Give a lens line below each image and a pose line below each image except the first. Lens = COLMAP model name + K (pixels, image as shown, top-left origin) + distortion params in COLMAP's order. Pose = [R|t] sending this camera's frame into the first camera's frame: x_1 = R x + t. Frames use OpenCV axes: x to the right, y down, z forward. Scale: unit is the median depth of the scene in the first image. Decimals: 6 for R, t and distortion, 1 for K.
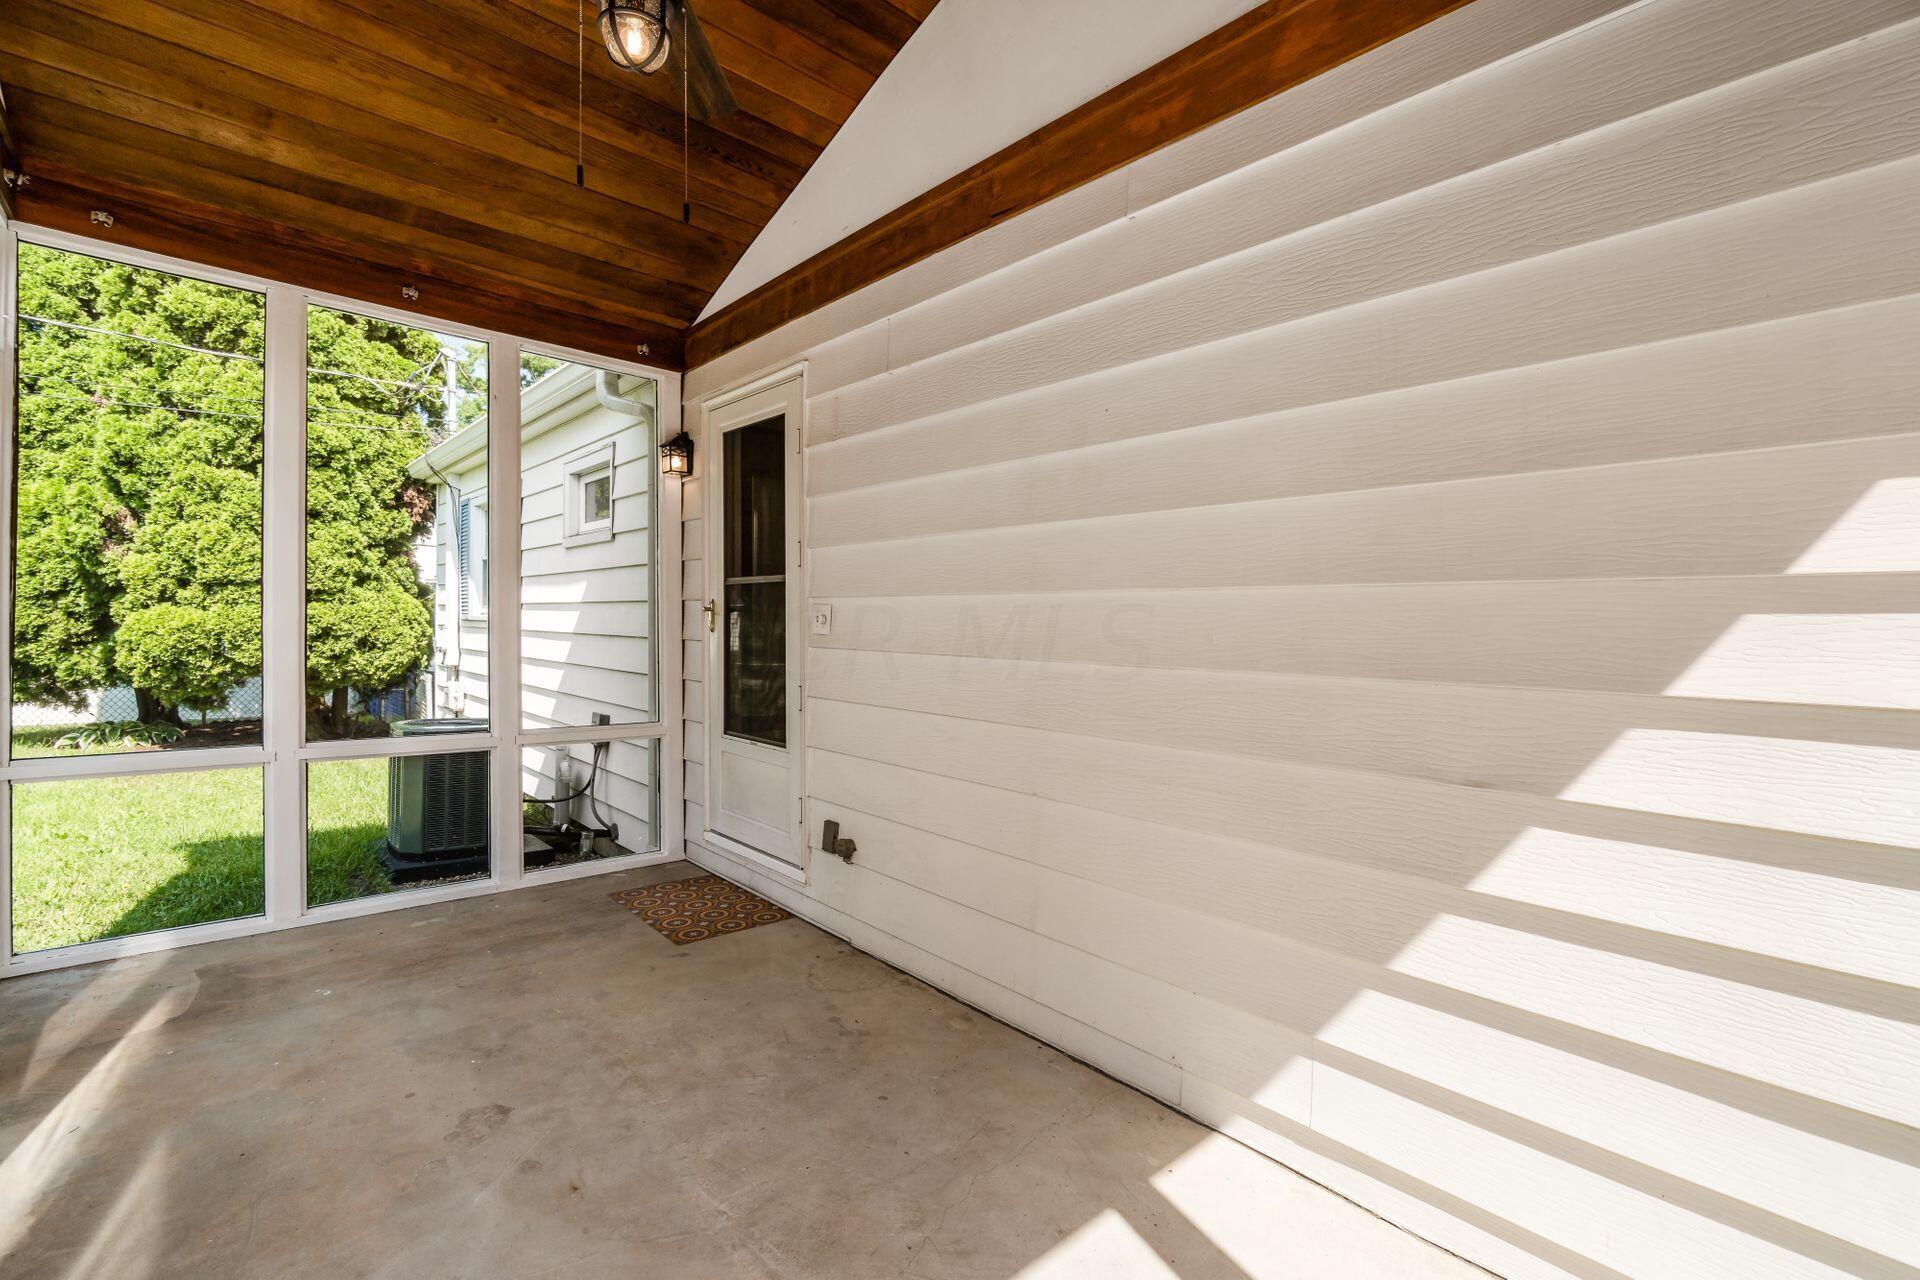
lens RADIAL K [[842.9, 0, 967.3], [0, 842.9, 600.2], [0, 0, 1]] dist [-0.000867, 0.000467]
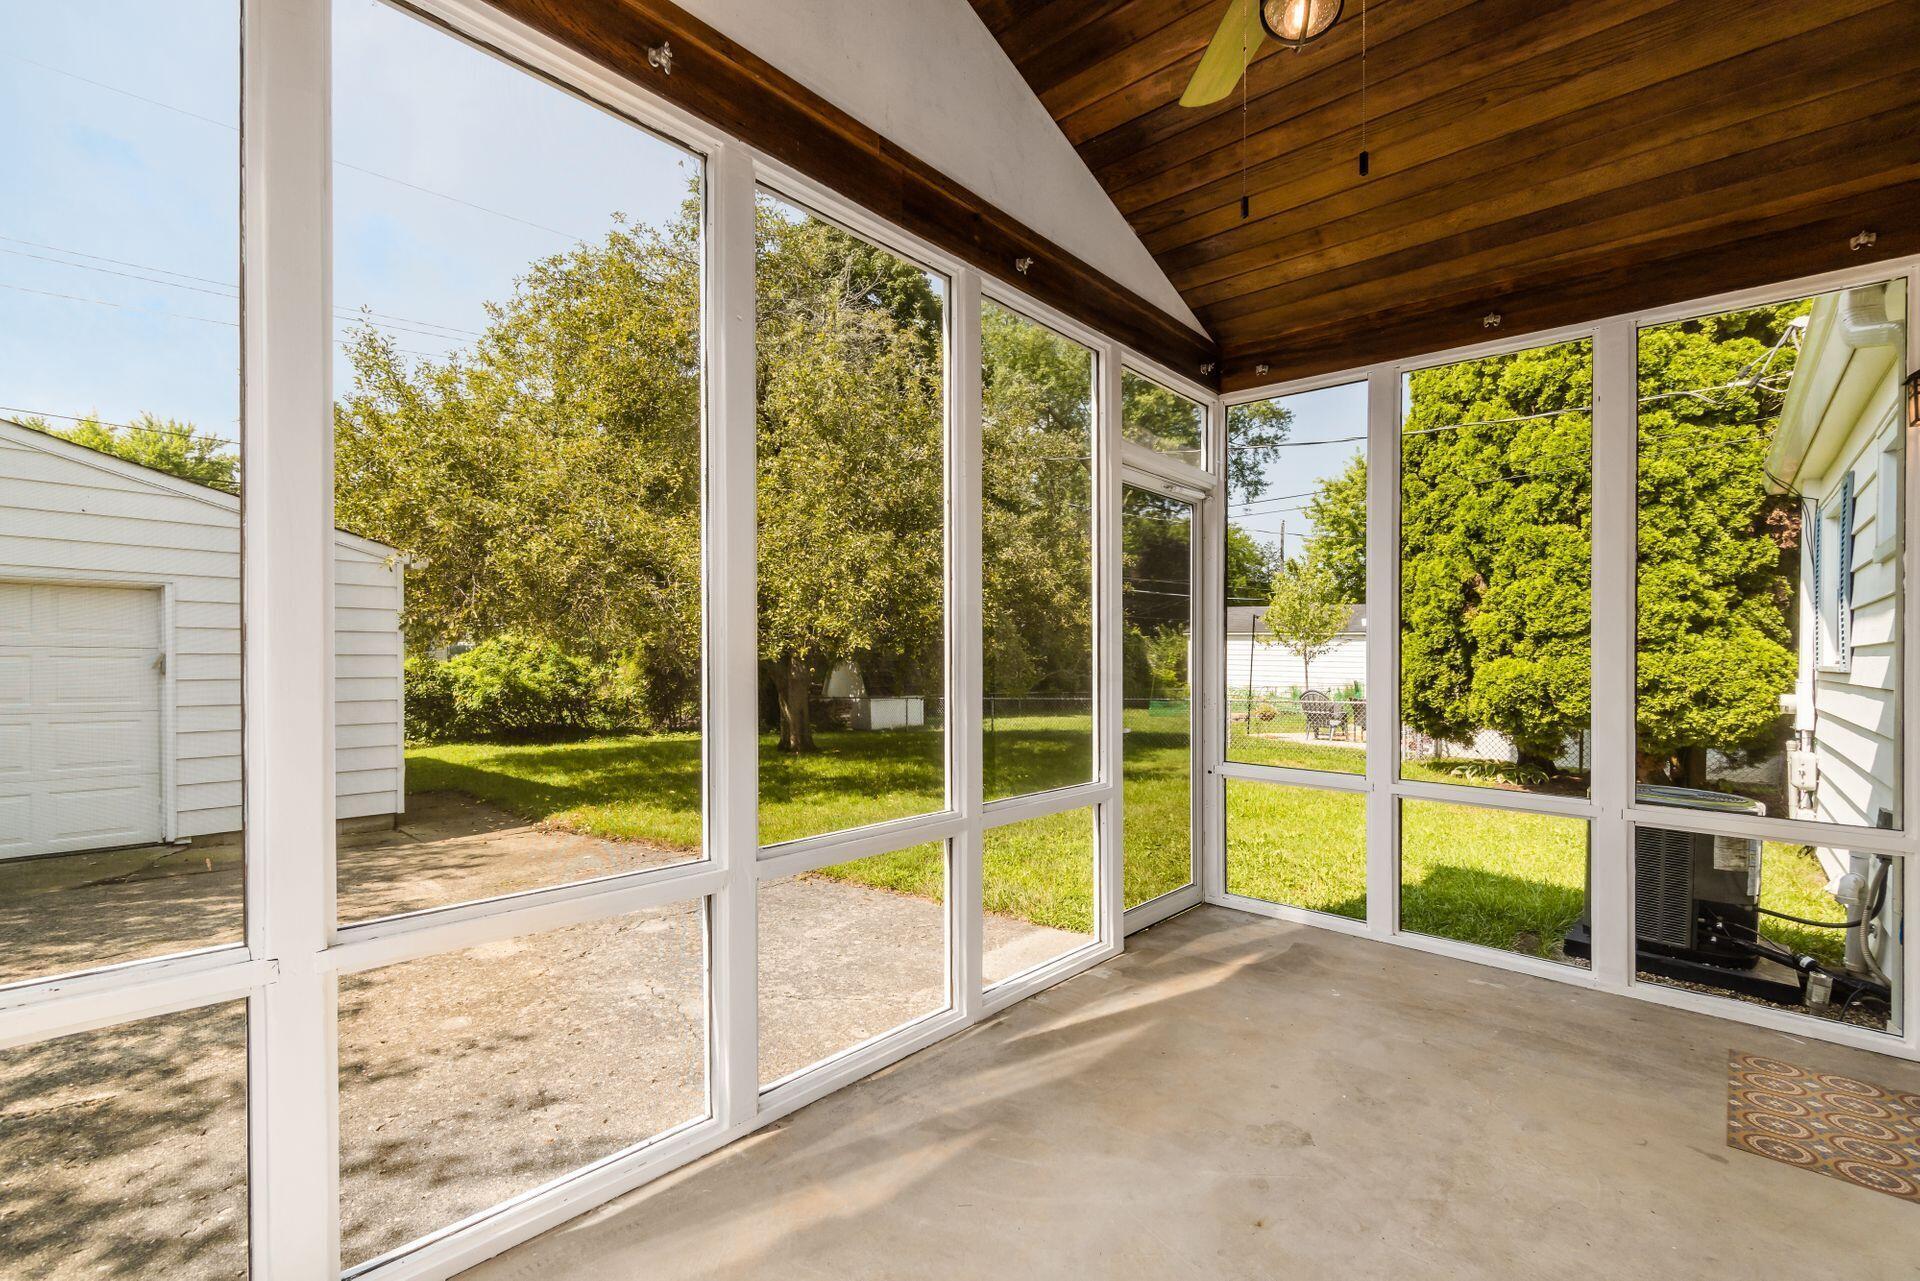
lens RADIAL K [[847.6, 0, 877.6], [0, 847.6, 685.3], [0, 0, 1]] dist [0.001009, 0.000278]
pose [[0.051472, 0.017092, -0.998528, 0.118551], [0.018191, 0.999672, 0.018049, 0.006599], [0.998509, -0.019094, 0.051145, 0.117258]]
